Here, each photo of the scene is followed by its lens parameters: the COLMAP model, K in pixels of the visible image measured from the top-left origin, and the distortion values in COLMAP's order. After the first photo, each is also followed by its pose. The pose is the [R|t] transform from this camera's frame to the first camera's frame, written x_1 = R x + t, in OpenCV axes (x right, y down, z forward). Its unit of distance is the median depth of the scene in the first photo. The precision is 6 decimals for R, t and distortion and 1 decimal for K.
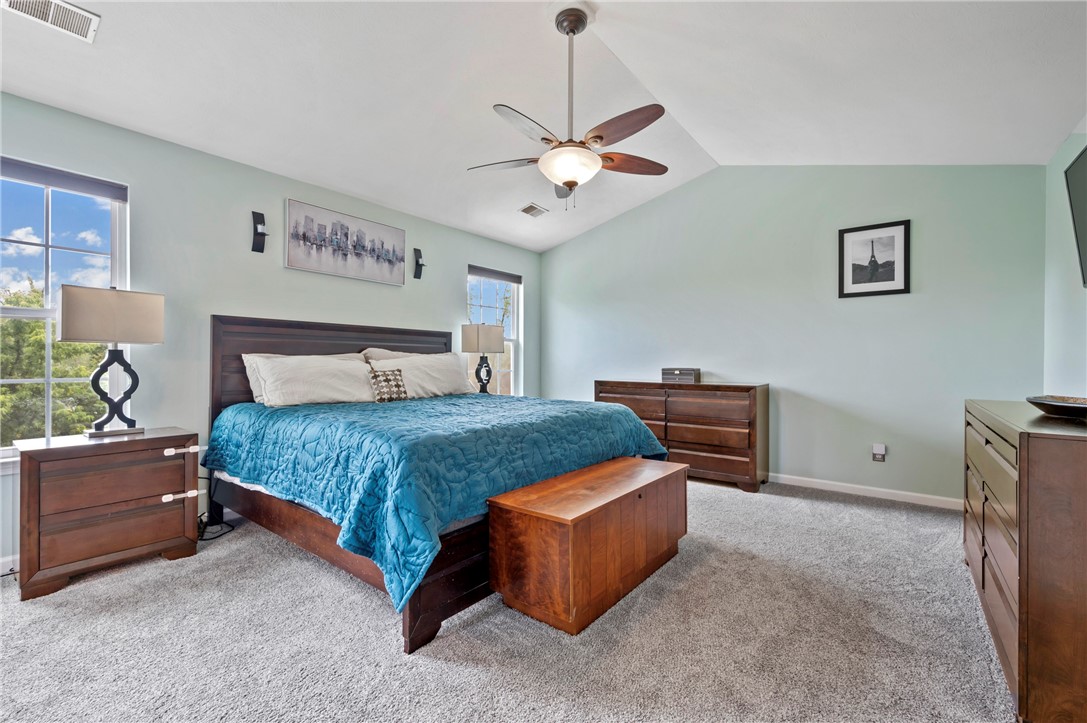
lens RADIAL K [[469.9, 0, 537.0], [0, 469.9, 360.9], [0, 0, 1]] dist [0.000026, 0.000087]
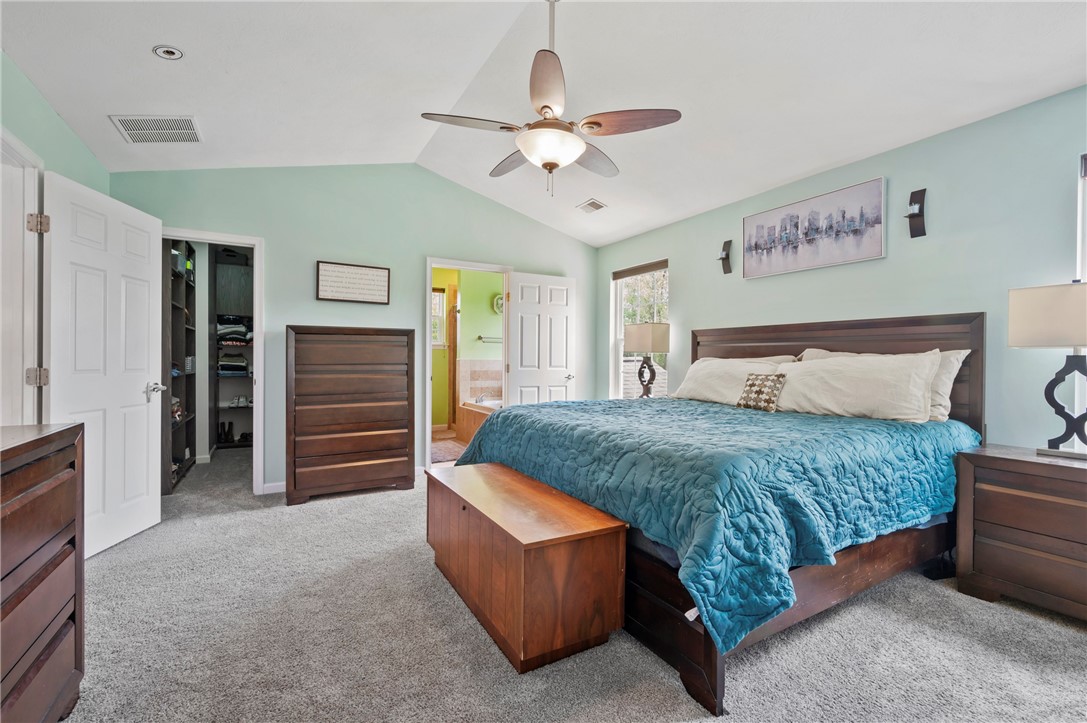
lens RADIAL K [[469.9, 0, 536.7], [0, 469.9, 362.1], [0, 0, 1]] dist [0.000026, 0.000087]
pose [[-0.374477, -0.014666, -0.927120, 0.612607], [-0.015910, 0.999829, -0.009390, 0.011530], [0.927100, 0.011234, -0.374646, 0.878243]]
